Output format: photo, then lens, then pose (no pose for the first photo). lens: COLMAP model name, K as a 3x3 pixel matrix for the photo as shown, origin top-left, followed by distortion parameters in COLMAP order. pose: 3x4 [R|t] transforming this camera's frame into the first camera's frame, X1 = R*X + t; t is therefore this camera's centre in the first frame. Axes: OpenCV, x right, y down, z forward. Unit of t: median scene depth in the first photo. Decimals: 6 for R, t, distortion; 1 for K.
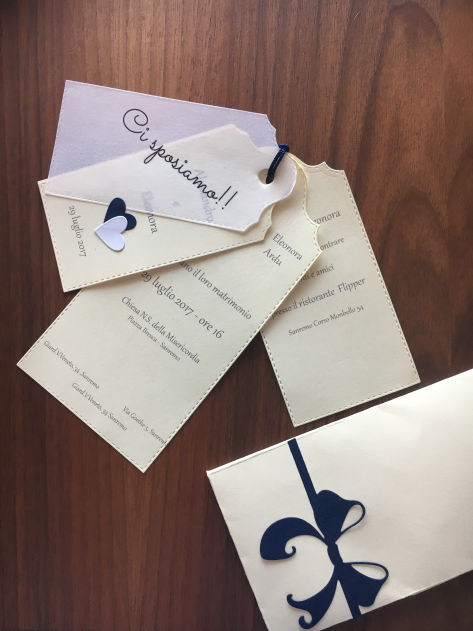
lens RADIAL K [[628.0, 0, 239.6], [0, 628.0, 316.4], [0, 0, 1]] dist [0.050637, -0.054850]
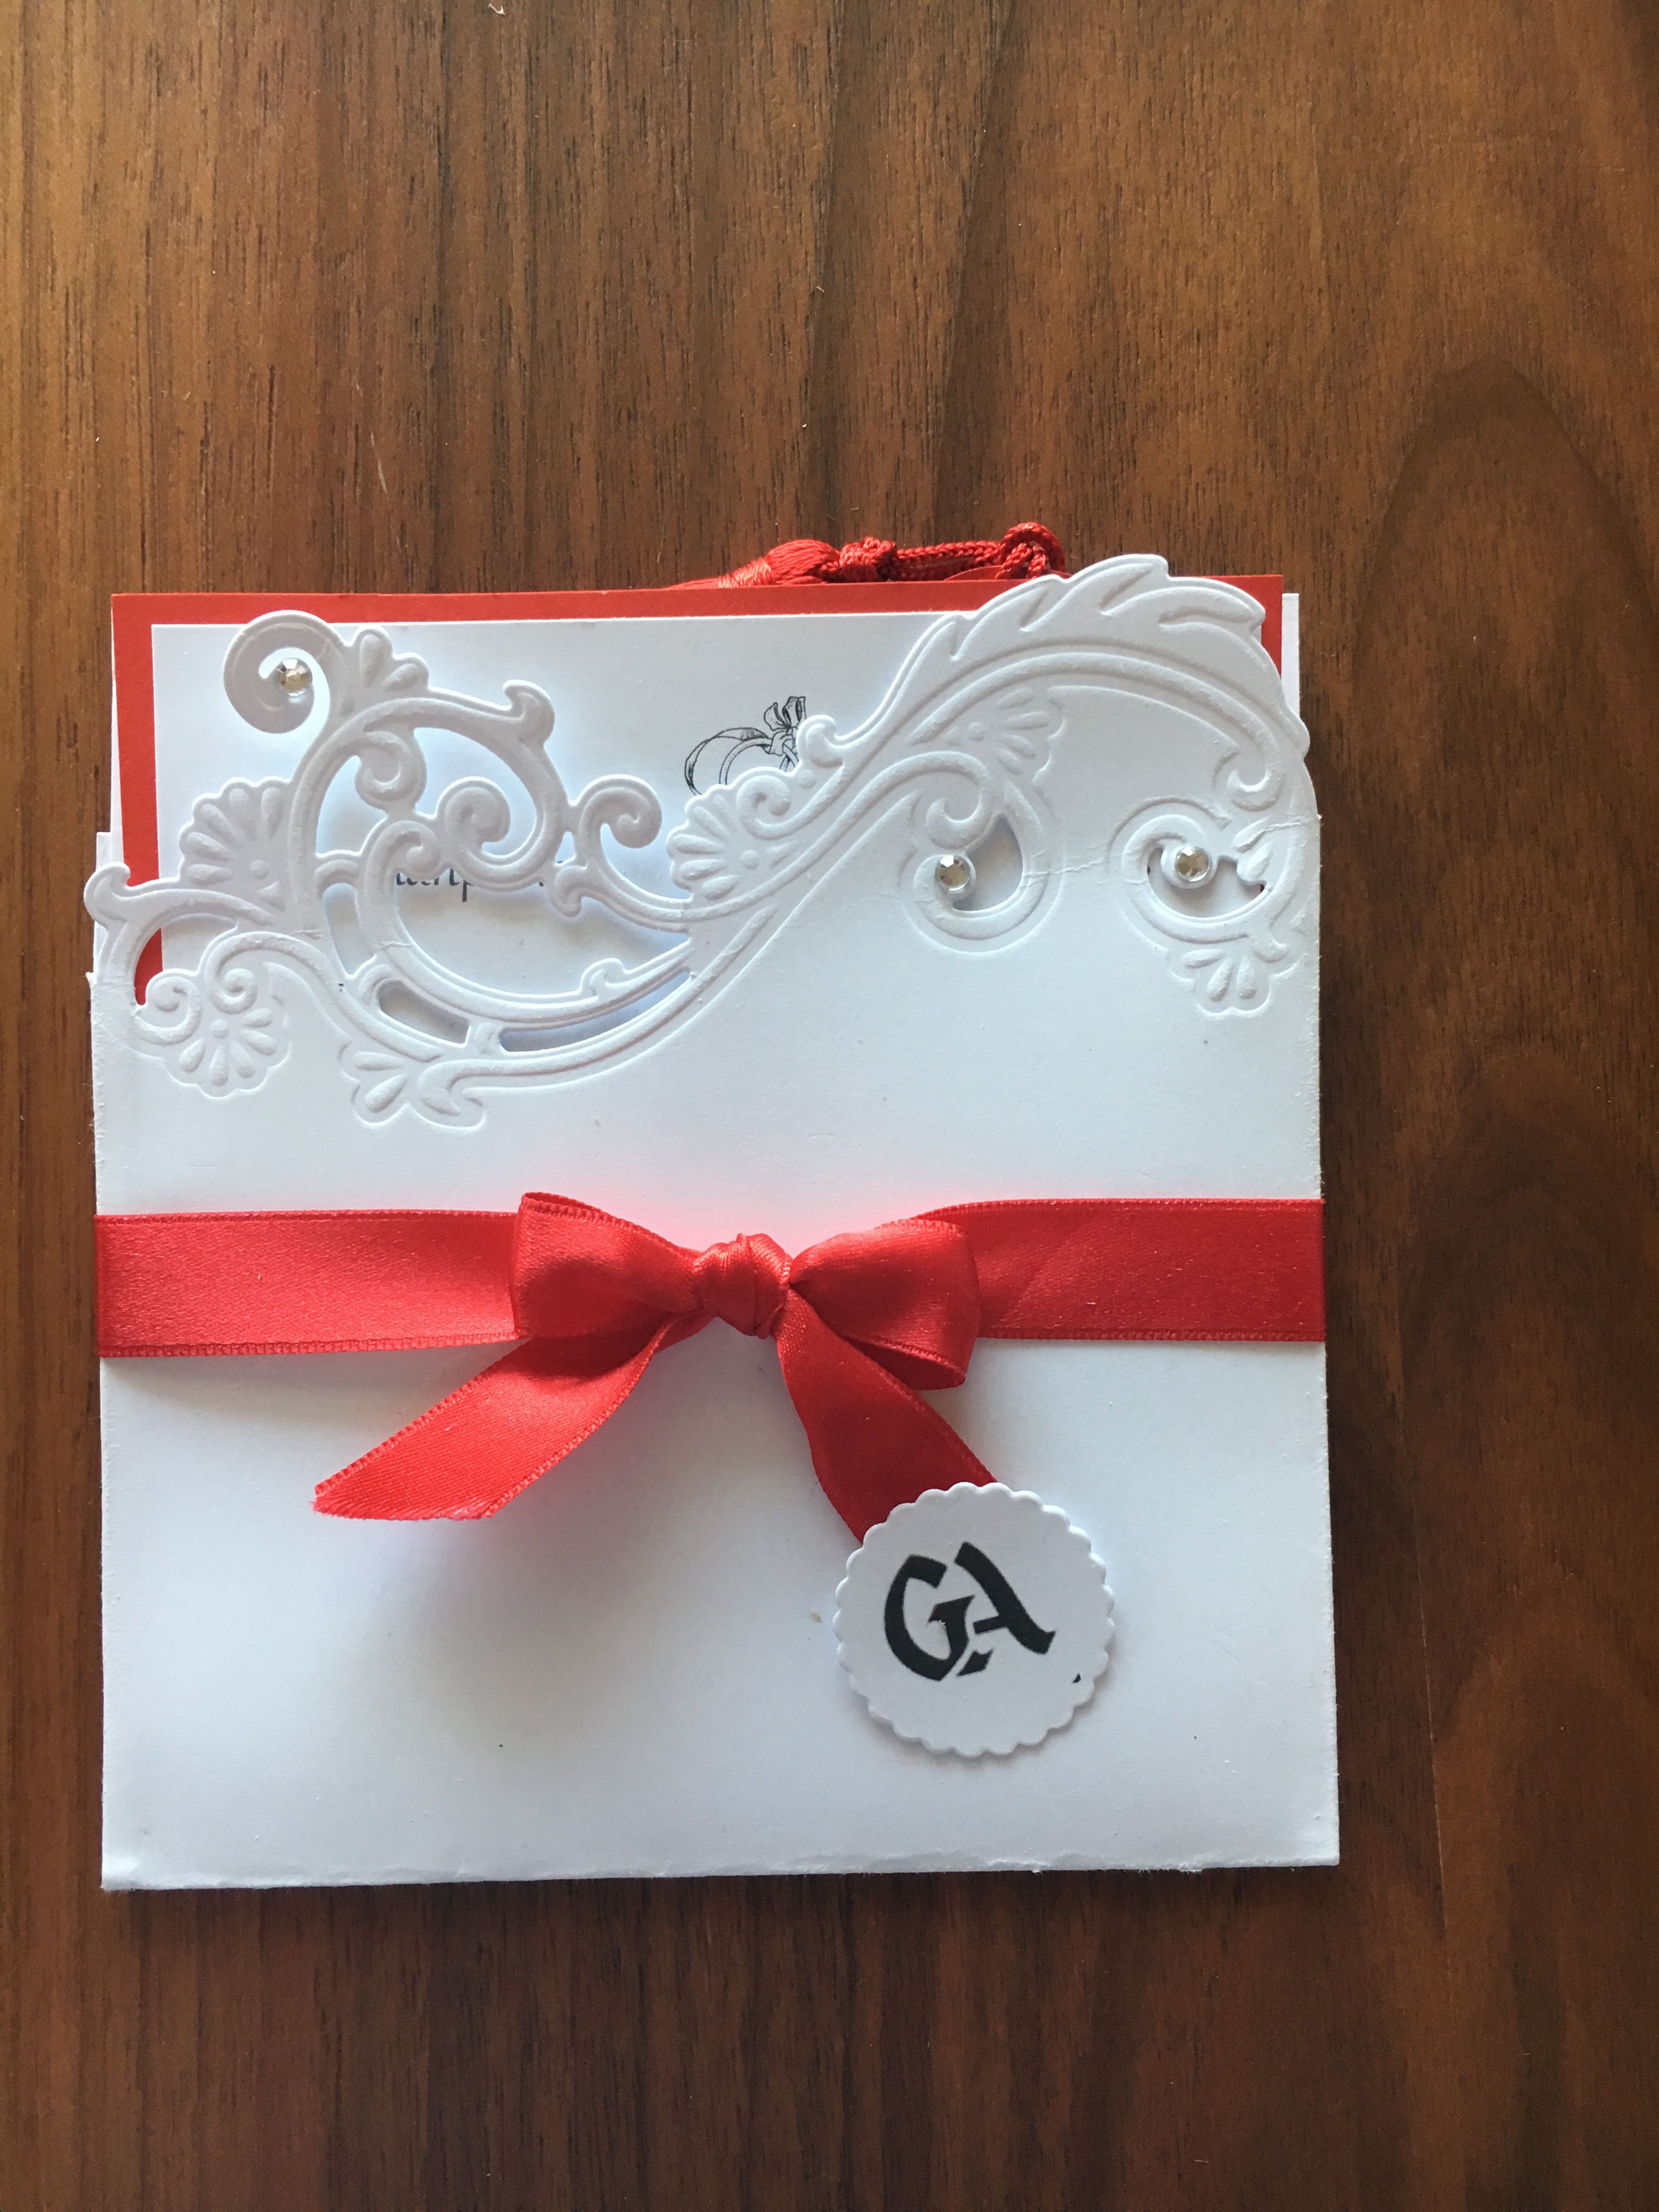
lens RADIAL K [[2201.4, 0, 825.1], [0, 2201.4, 1124.2], [0, 0, 1]] dist [0.050637, -0.054850]
pose [[0.987232, -0.045084, 0.152773, 0.022852], [0.053320, 0.997312, -0.050251, 0.012406], [-0.150097, 0.057755, 0.986983, 0.268396]]
